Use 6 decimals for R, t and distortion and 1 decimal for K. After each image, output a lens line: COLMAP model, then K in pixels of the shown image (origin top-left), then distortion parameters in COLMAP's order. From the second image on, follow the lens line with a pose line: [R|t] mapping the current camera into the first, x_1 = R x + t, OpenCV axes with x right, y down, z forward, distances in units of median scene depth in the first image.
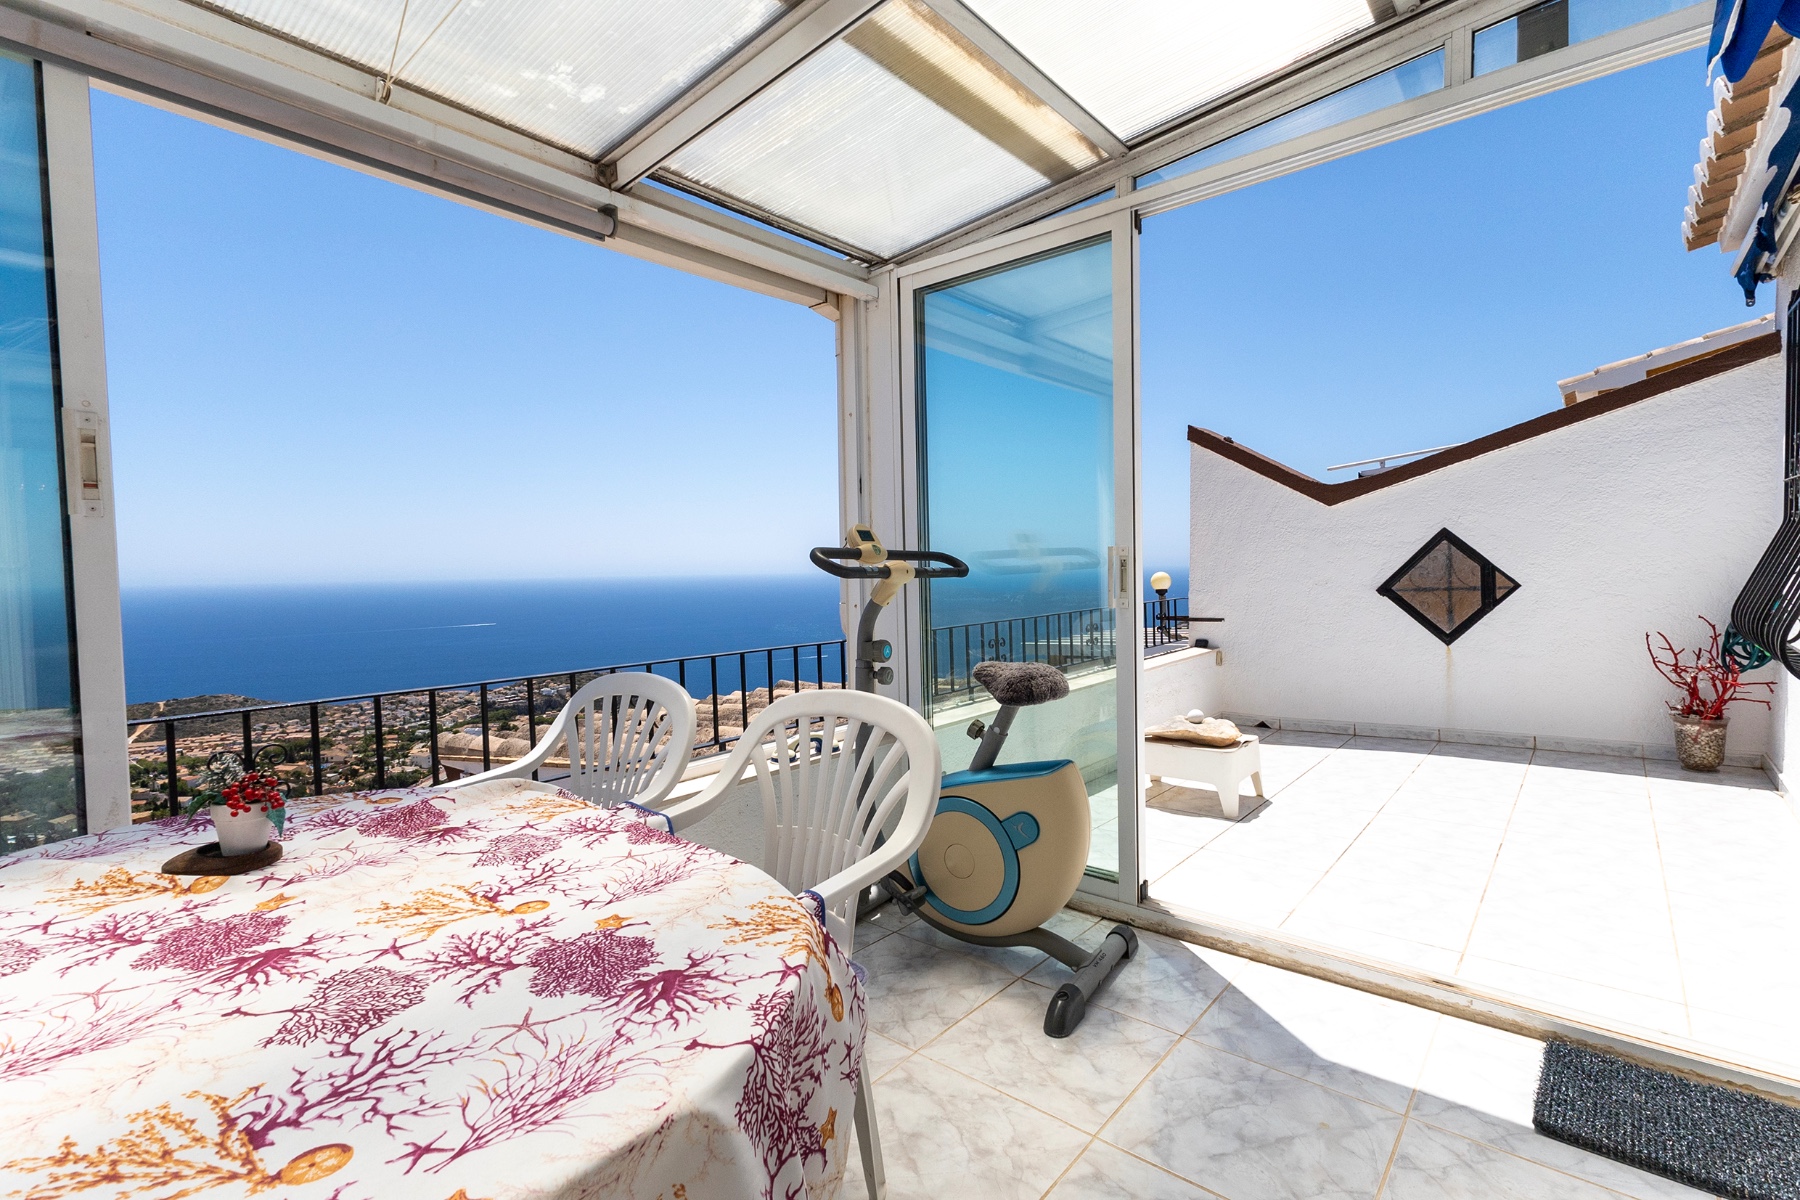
lens RADIAL K [[807.3, 0, 906.5], [0, 807.3, 595.5], [0, 0, 1]] dist [0.020196, -0.011462]
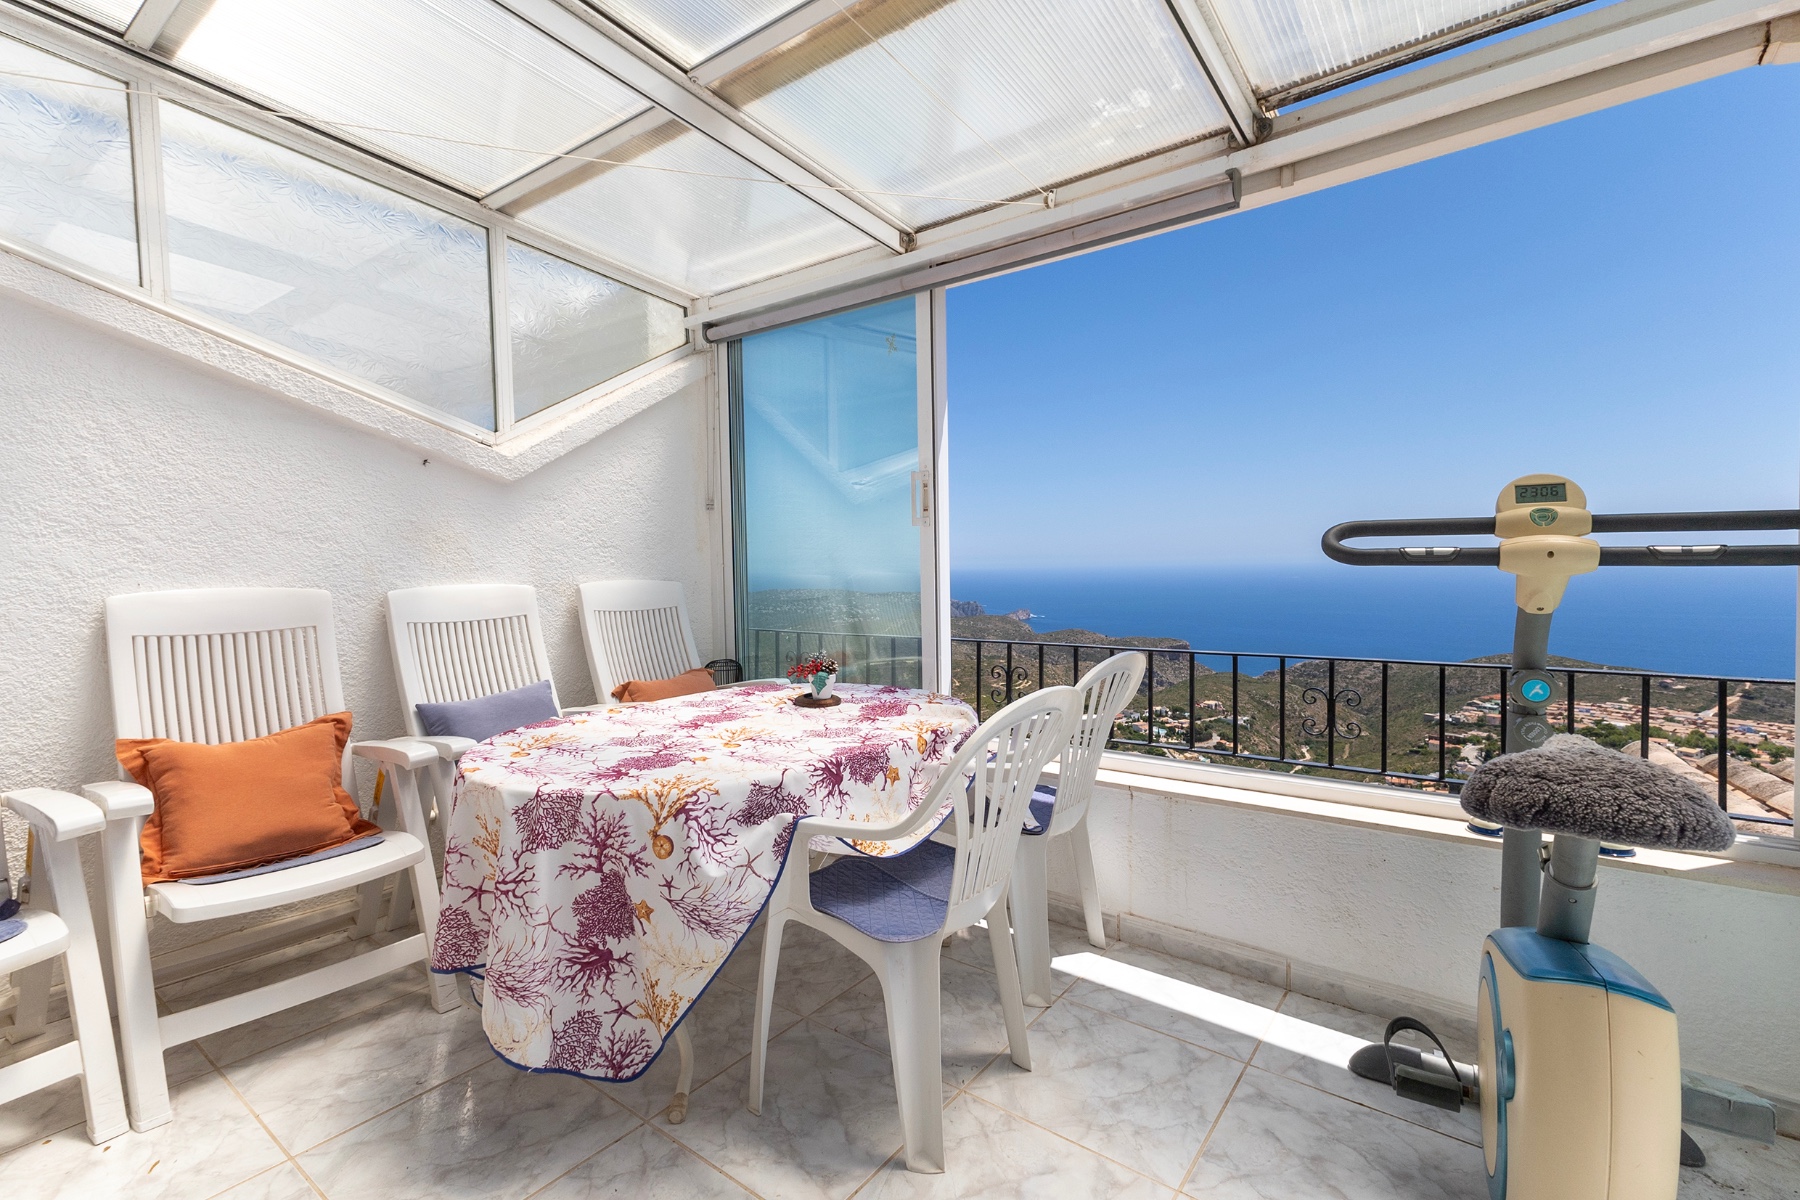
lens RADIAL K [[813.1, 0, 905.0], [0, 813.1, 606.2], [0, 0, 1]] dist [0.000784, 0.000339]
pose [[0.061777, 0.071032, -0.995559, 0.799094], [-0.009900, 0.997459, 0.070553, -0.040585], [0.998041, 0.005497, 0.062324, 0.741135]]
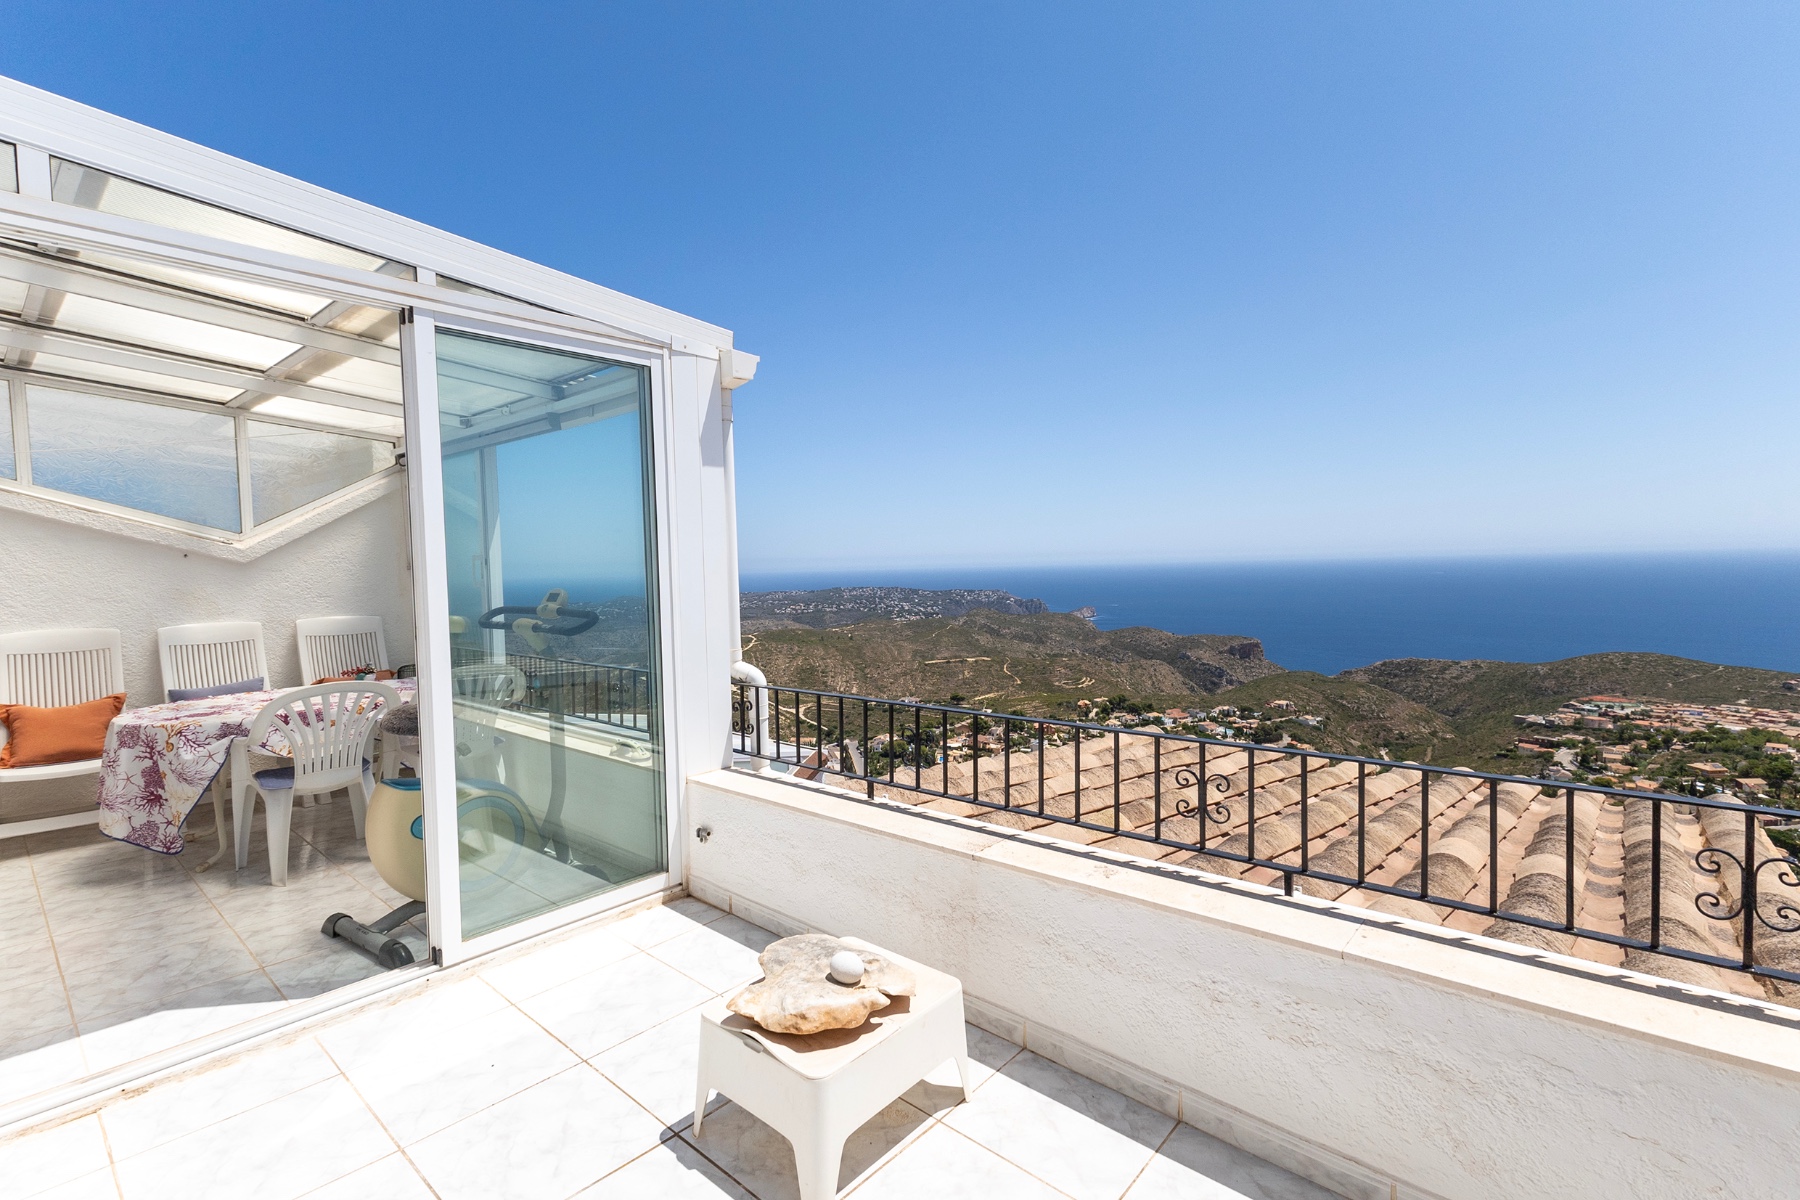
lens RADIAL K [[807.3, 0, 906.5], [0, 807.3, 595.5], [0, 0, 1]] dist [0.020196, -0.011462]
pose [[-0.010629, 0.059419, -0.998177, 1.970133], [-0.002827, 0.998227, 0.059452, -0.235405], [0.999940, 0.003453, -0.010443, 2.452559]]
